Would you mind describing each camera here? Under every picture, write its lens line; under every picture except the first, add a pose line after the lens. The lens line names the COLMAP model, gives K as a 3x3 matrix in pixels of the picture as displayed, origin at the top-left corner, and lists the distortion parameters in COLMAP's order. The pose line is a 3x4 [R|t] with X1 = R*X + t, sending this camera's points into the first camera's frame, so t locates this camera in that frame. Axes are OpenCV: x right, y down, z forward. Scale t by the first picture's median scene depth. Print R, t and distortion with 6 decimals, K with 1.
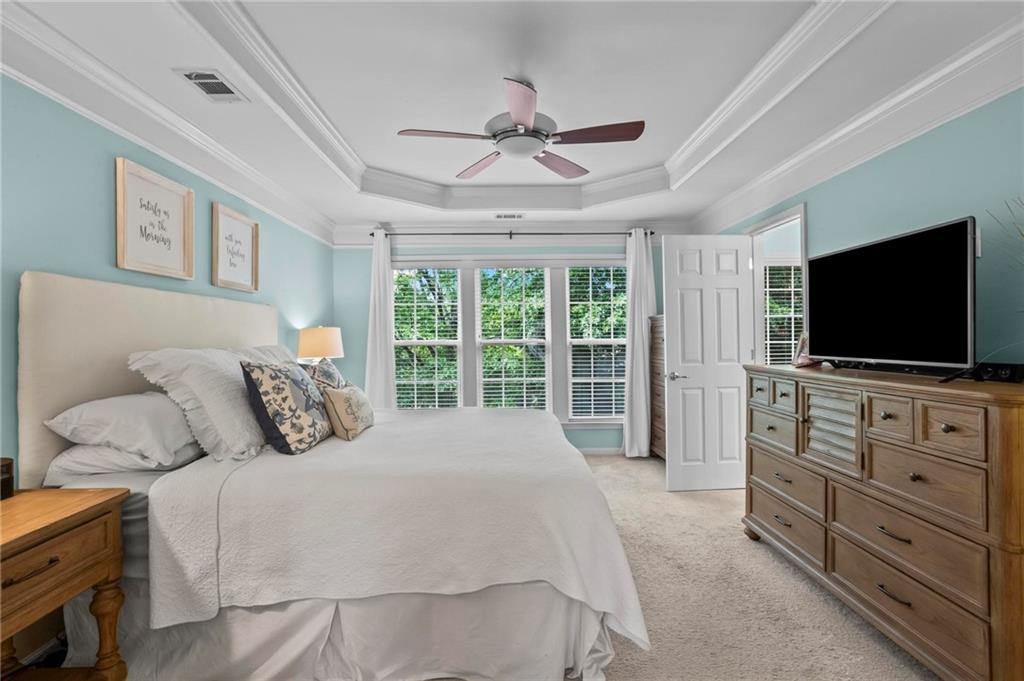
lens RADIAL K [[498.9, 0, 502.0], [0, 498.9, 338.0], [0, 0, 1]] dist [-0.050038, 0.031581]
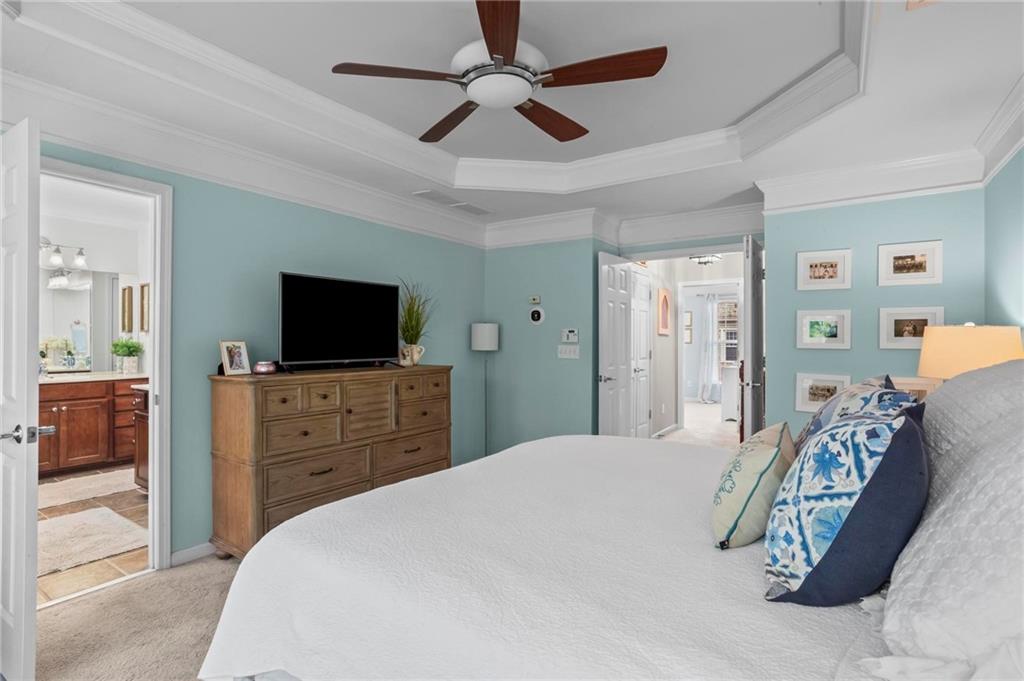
lens RADIAL K [[498.9, 0, 502.0], [0, 498.9, 338.0], [0, 0, 1]] dist [-0.050038, 0.031581]
pose [[-0.822179, 0.011439, 0.569115, -0.468214], [0.005994, 0.999917, -0.011439, -0.002792], [-0.569198, -0.005993, -0.822179, 1.956037]]
